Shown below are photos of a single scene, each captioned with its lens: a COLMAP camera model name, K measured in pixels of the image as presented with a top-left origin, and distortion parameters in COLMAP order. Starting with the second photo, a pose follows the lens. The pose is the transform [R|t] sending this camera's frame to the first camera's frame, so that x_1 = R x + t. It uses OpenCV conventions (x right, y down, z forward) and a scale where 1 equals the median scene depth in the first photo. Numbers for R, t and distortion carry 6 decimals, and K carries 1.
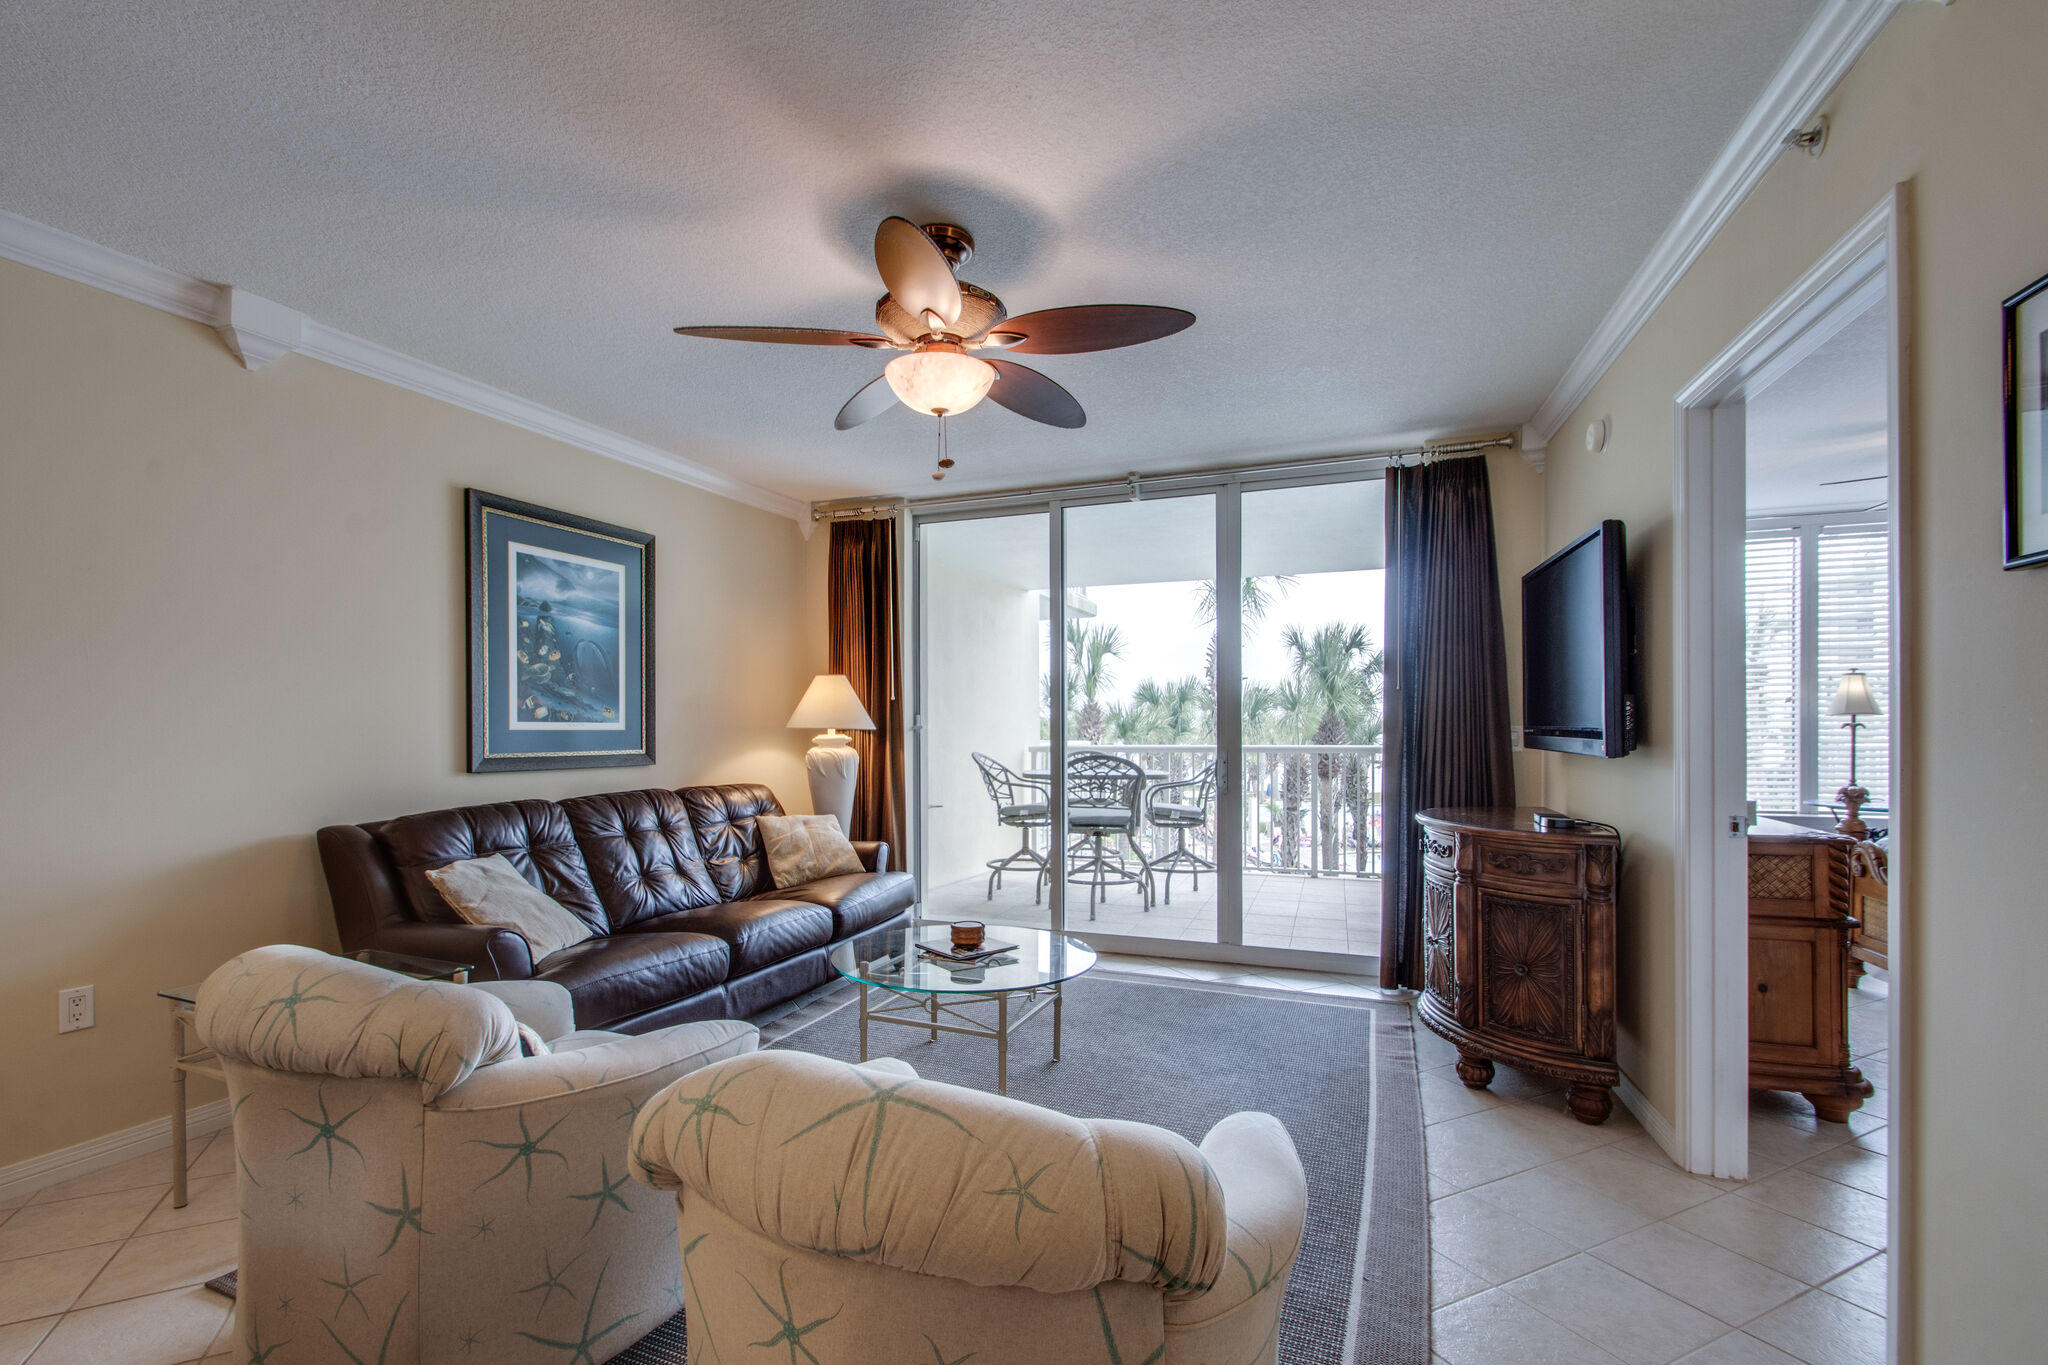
lens RADIAL K [[894.4, 0, 1008.3], [0, 894.4, 732.8], [0, 0, 1]] dist [0.023886, -0.011093]
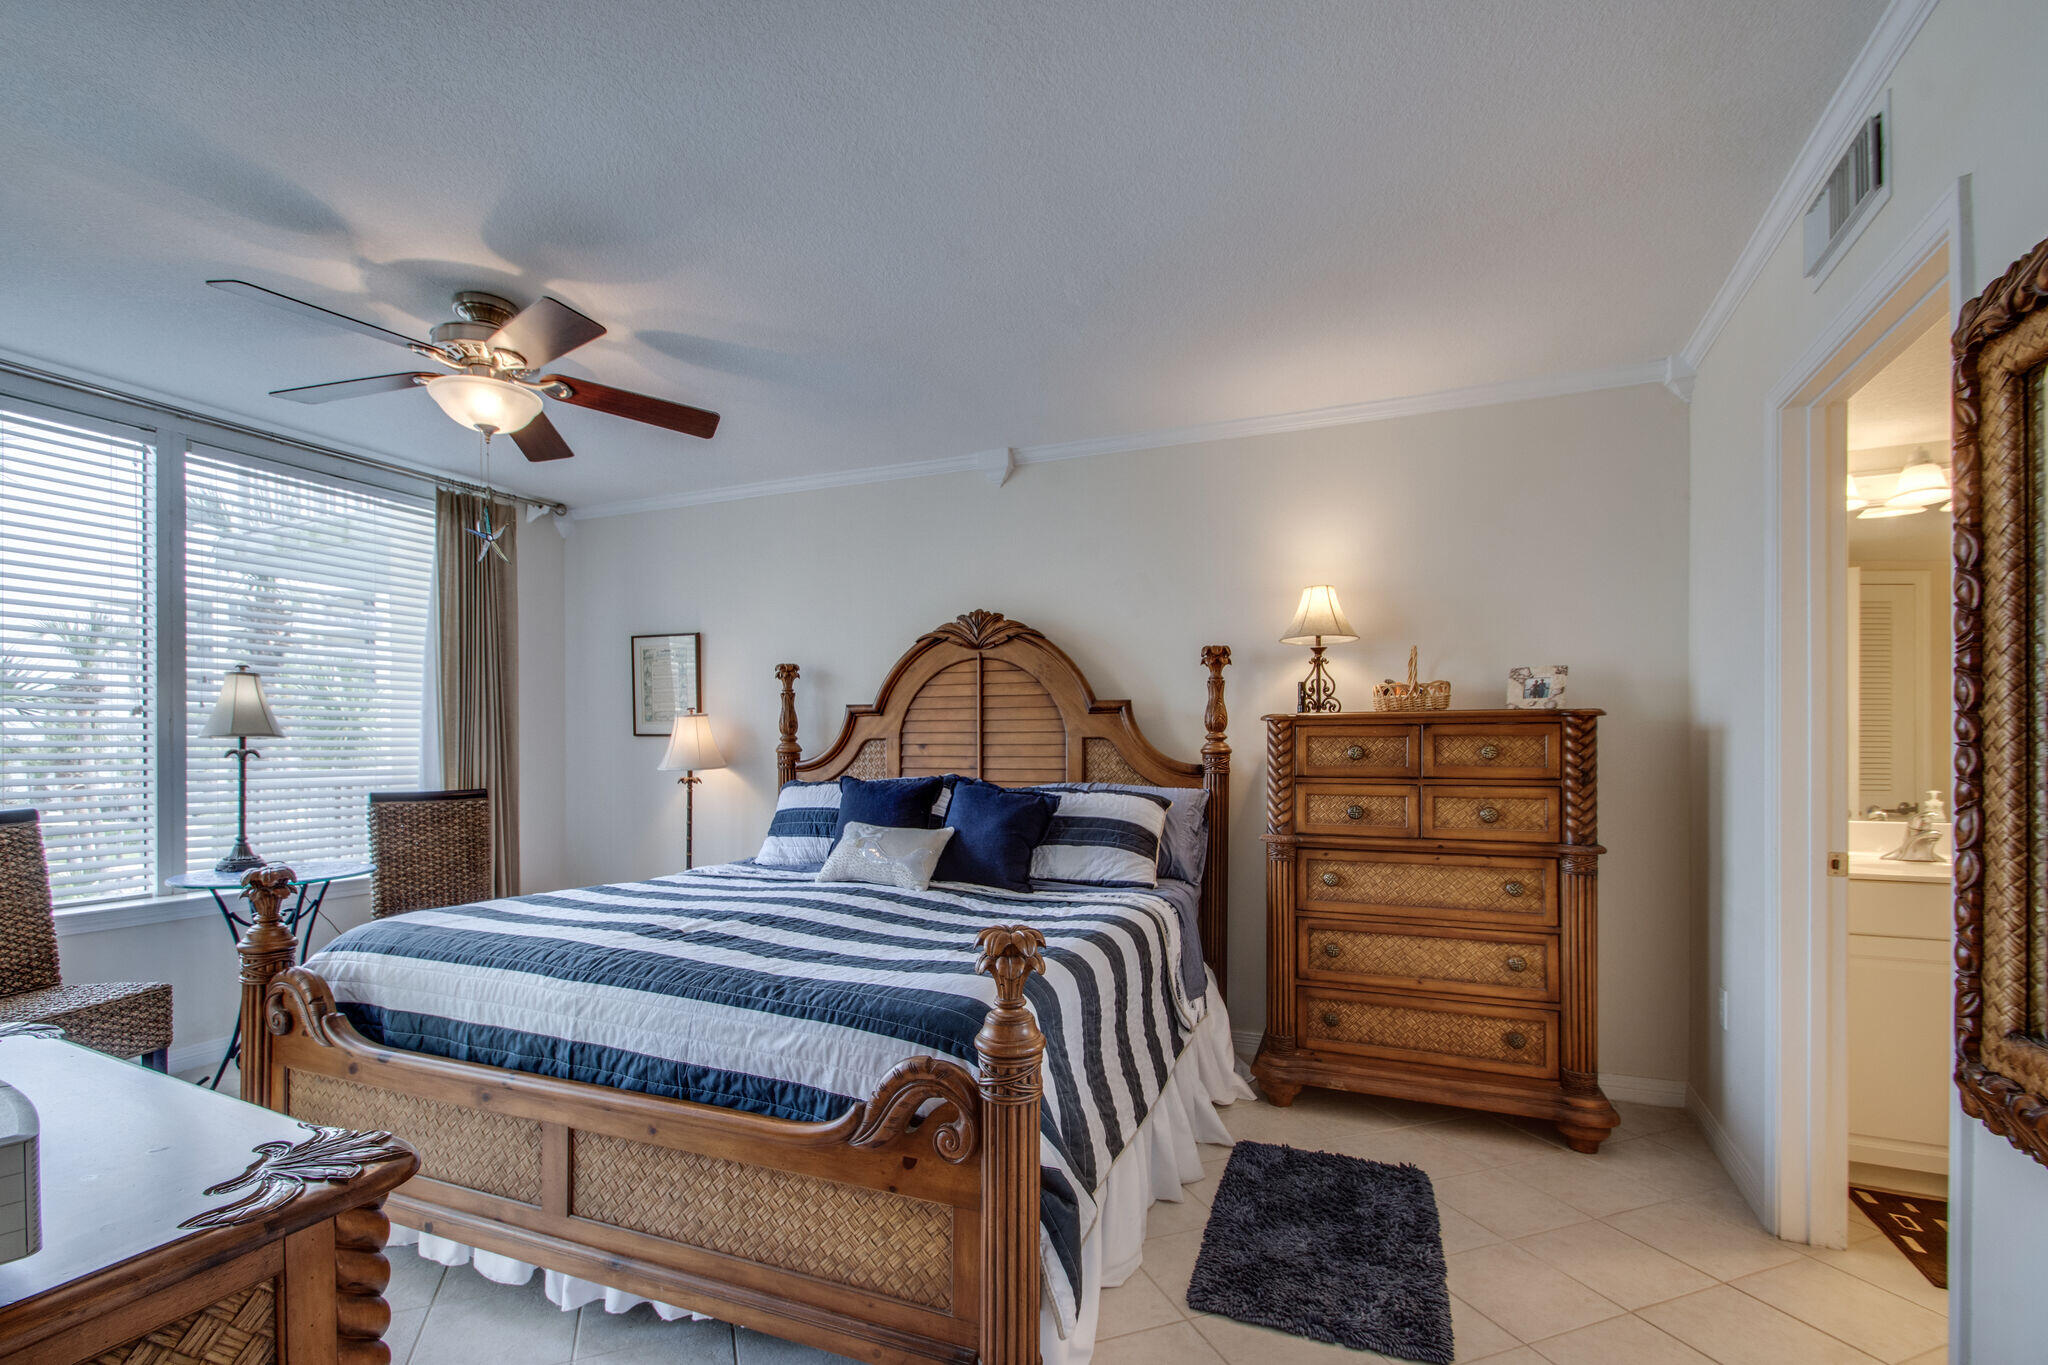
lens RADIAL K [[894.4, 0, 991.7], [0, 894.4, 751.8], [0, 0, 1]] dist [0.023886, -0.011093]
pose [[0.096666, 0.000333, 0.995317, 0.331540], [0.005448, 0.999985, -0.000864, -0.005638], [-0.995302, 0.005506, 0.096663, 0.392803]]
